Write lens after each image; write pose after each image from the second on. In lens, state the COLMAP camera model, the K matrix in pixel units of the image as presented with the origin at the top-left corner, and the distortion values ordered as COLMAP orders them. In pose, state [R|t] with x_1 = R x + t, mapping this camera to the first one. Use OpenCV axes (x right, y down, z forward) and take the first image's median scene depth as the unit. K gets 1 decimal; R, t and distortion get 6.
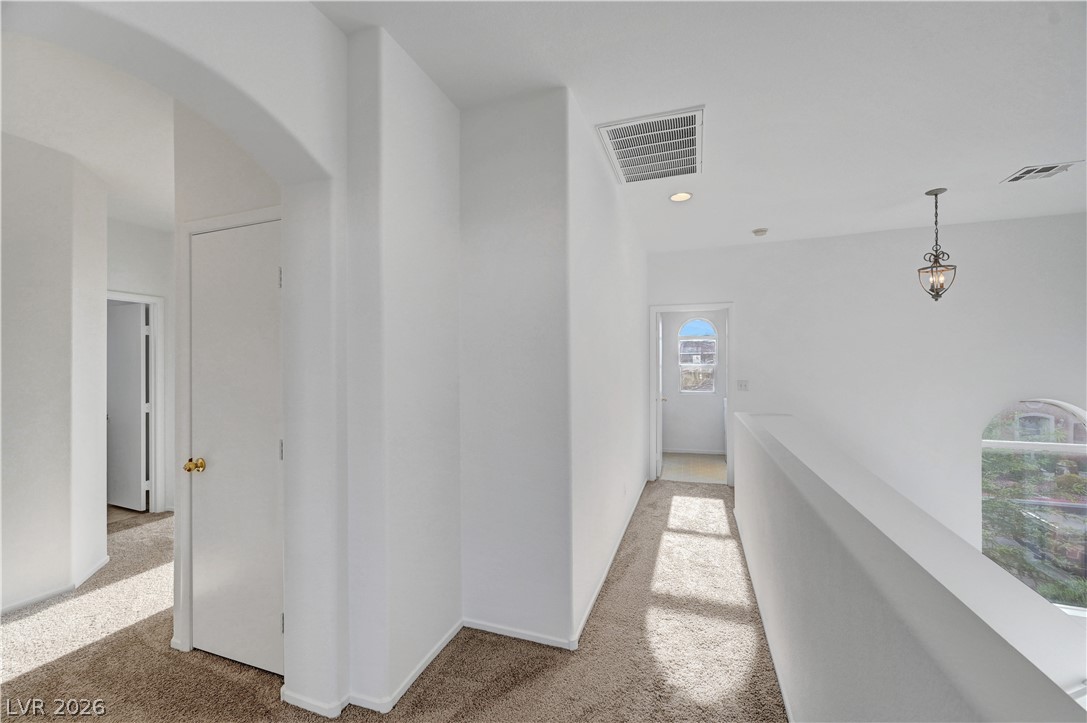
lens RADIAL K [[438.5, 0, 539.8], [0, 438.5, 367.7], [0, 0, 1]] dist [0.001181, 0.000355]
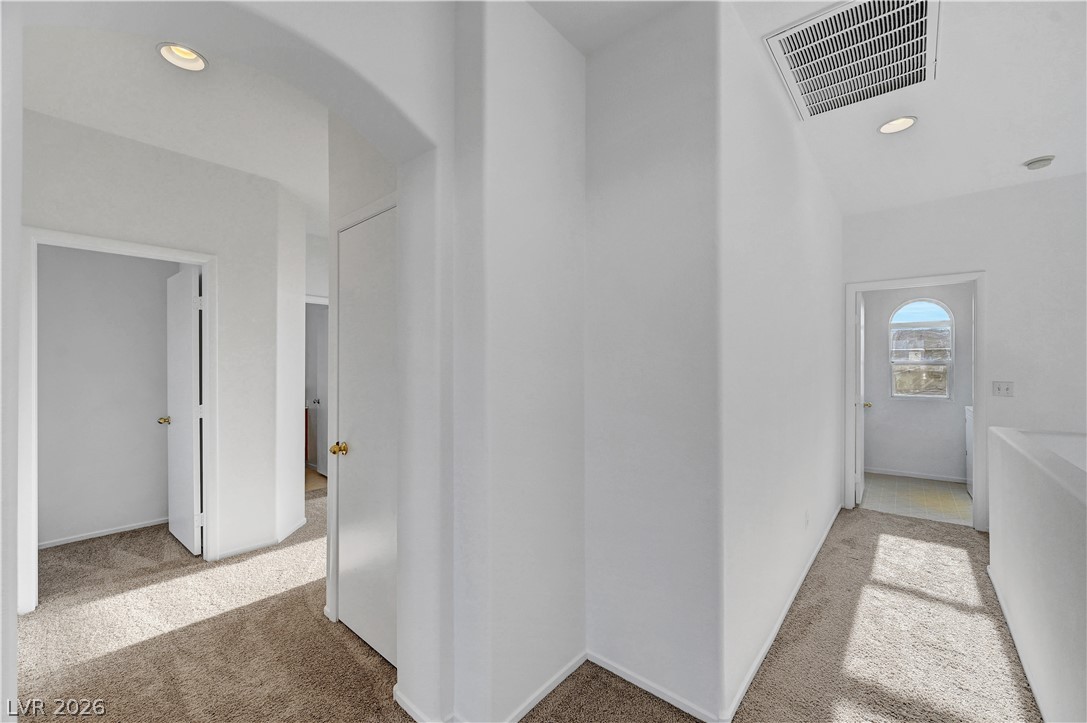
lens RADIAL K [[433.0, 0, 543.8], [0, 433.0, 364.7], [0, 0, 1]] dist [-0.001775, 0.000108]
pose [[0.934716, 0.005178, -0.355358, 0.035093], [-0.007122, 0.999966, -0.004163, 0.014275], [0.355324, 0.006422, 0.934721, 0.142542]]
